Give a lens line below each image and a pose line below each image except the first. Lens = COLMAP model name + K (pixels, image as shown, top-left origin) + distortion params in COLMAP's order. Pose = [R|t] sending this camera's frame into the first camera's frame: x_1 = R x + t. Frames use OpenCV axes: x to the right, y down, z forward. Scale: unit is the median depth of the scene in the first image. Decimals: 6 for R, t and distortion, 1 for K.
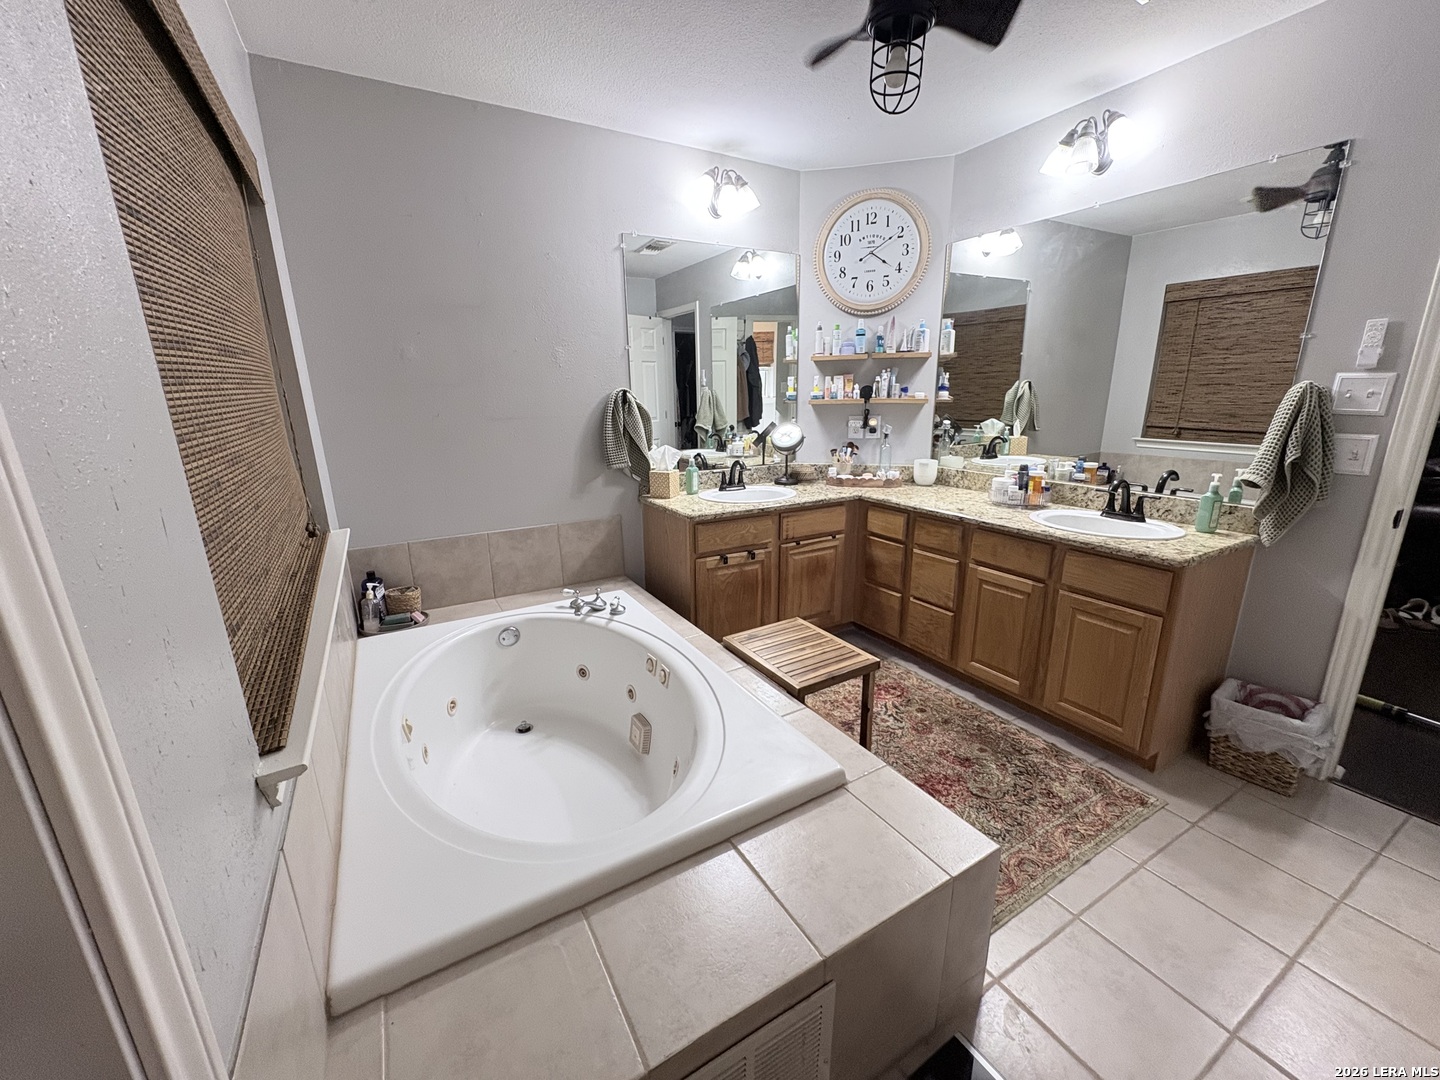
lens RADIAL K [[571.0, 0, 719.1], [0, 571.0, 538.0], [0, 0, 1]] dist [-0.004289, 0.001610]
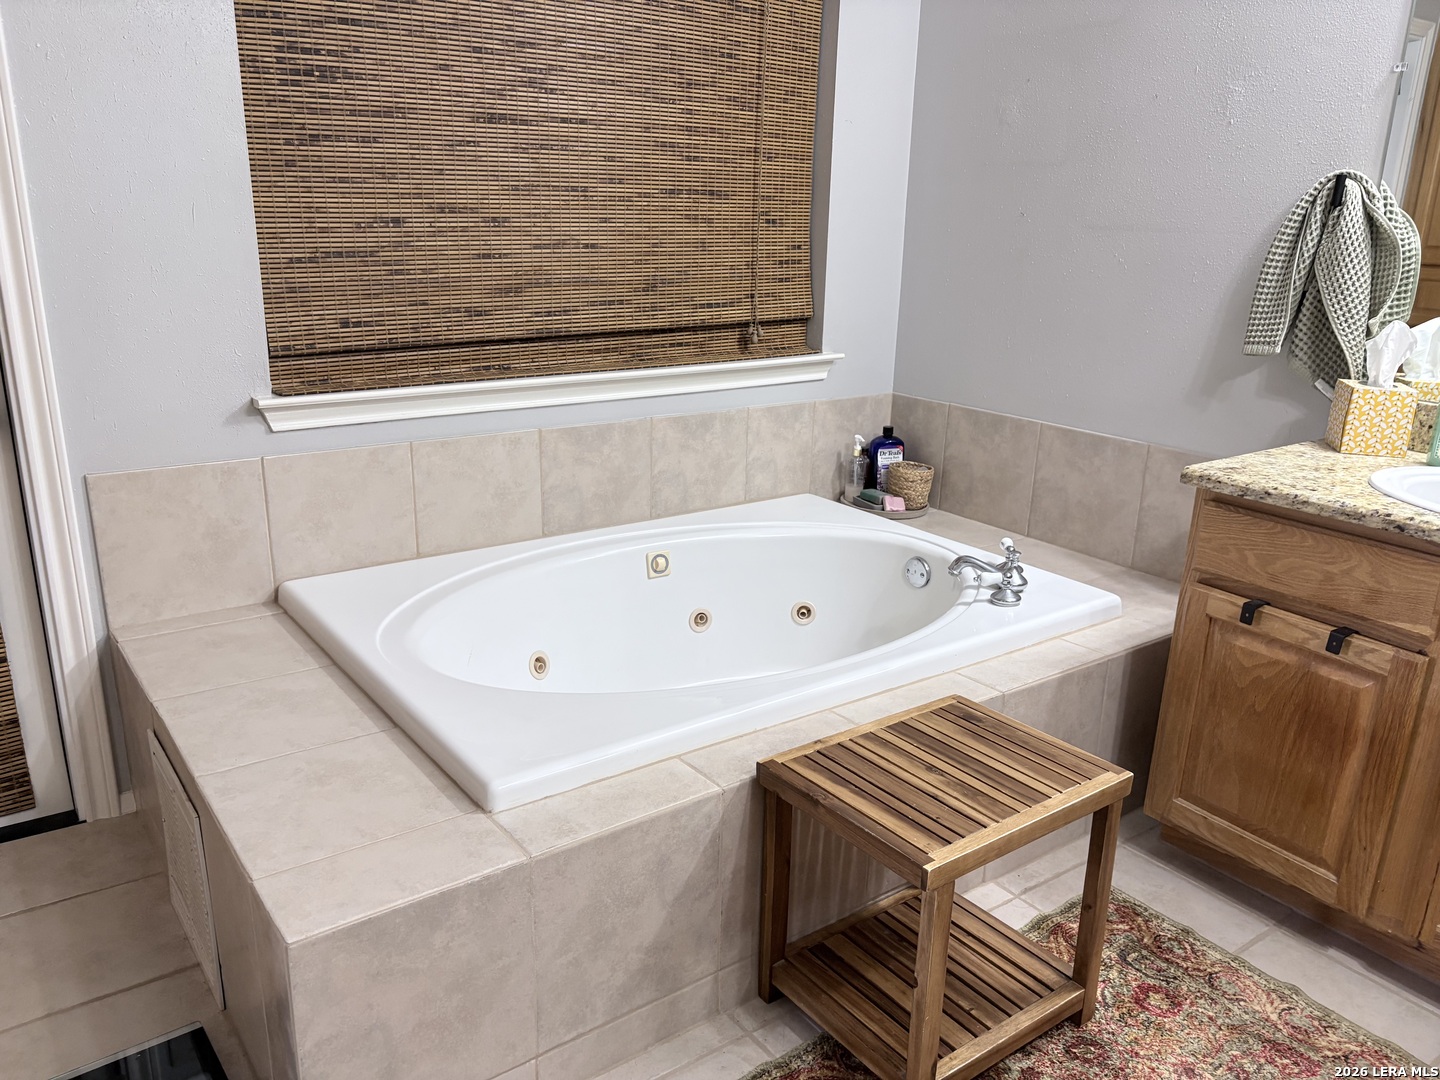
lens RADIAL K [[1094.3, 0, 714.6], [0, 1094.3, 539.4], [0, 0, 1]] dist [-0.010908, -0.004598]
pose [[0.098112, 0.302759, -0.948004, 0.662896], [-0.270687, 0.924803, 0.267336, -0.108446], [0.957655, 0.230383, 0.172687, 0.521911]]
